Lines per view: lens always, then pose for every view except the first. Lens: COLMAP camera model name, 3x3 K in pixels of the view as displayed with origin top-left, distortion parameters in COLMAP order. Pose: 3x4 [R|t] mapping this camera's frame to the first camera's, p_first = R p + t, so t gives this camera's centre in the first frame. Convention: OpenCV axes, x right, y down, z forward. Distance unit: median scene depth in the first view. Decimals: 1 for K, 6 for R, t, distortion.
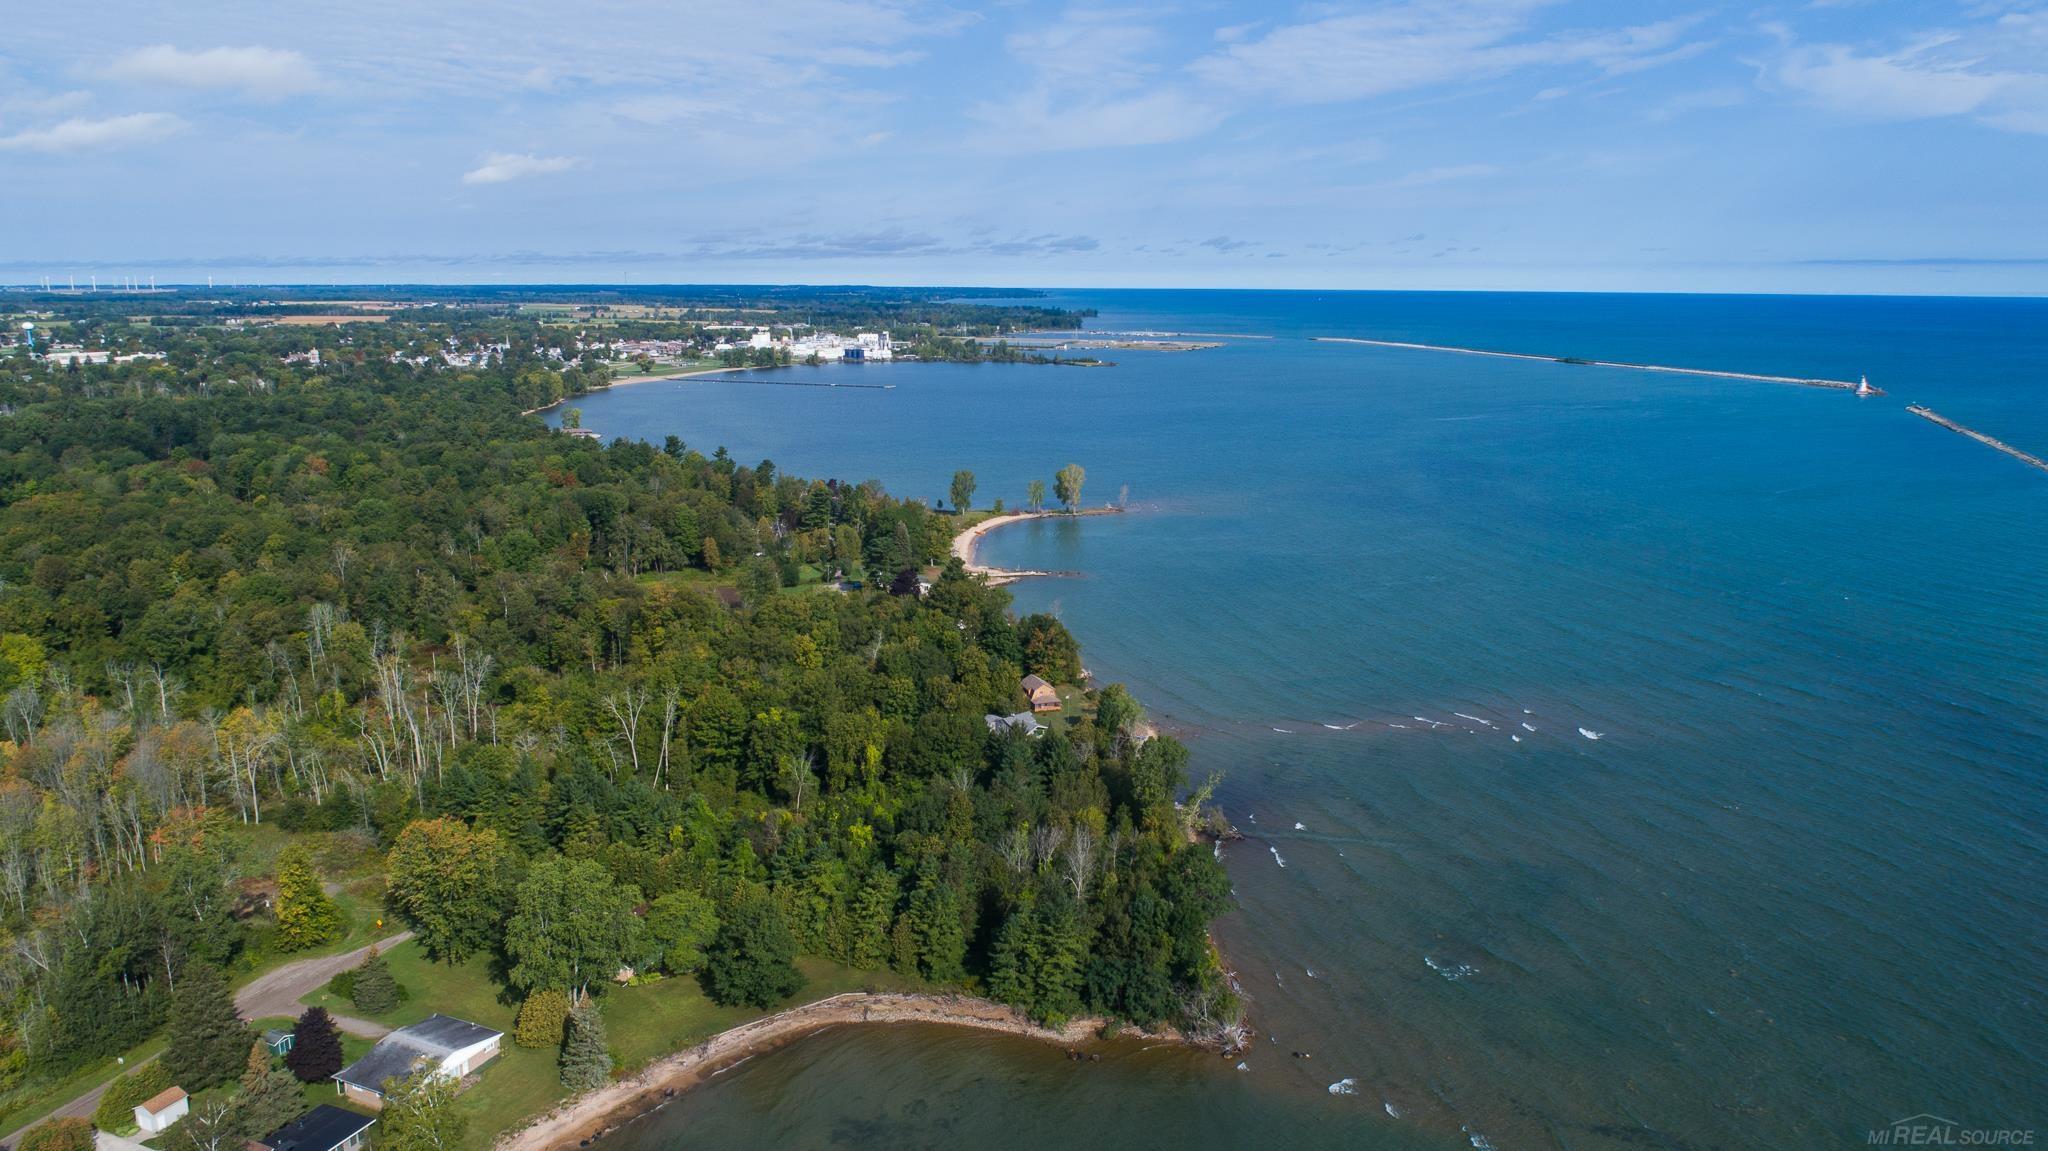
lens RADIAL K [[1367.8, 0, 1024.0], [0, 1367.8, 575.5], [0, 0, 1]] dist [-0.020287, 0.005994]
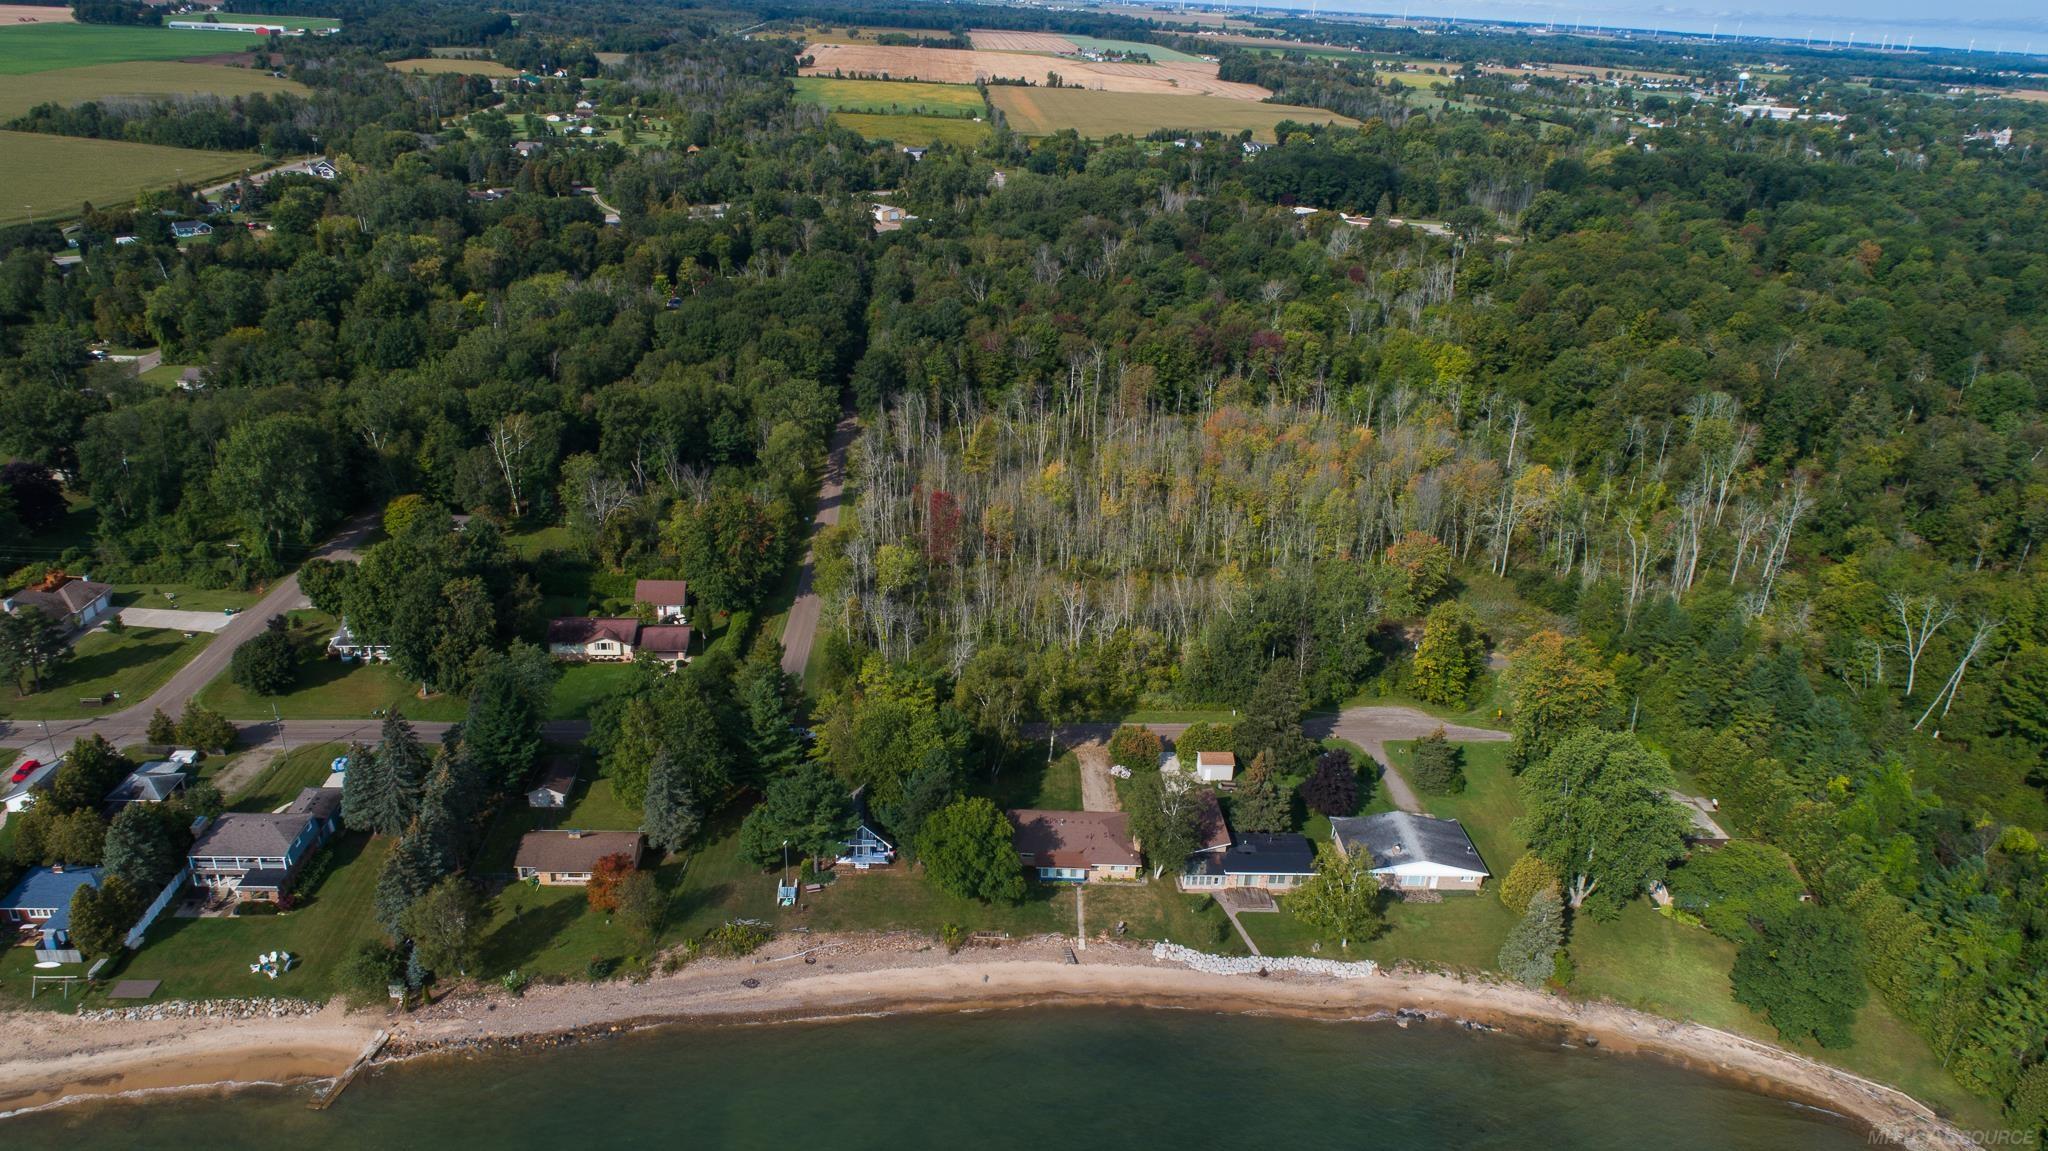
lens RADIAL K [[1367.8, 0, 1024.0], [0, 1367.8, 575.5], [0, 0, 1]] dist [-0.020287, 0.005994]
pose [[0.441458, 0.370941, -0.817018, 0.137218], [-0.235205, 0.926547, 0.293581, -0.041708], [0.865906, 0.062563, 0.496278, 0.225458]]
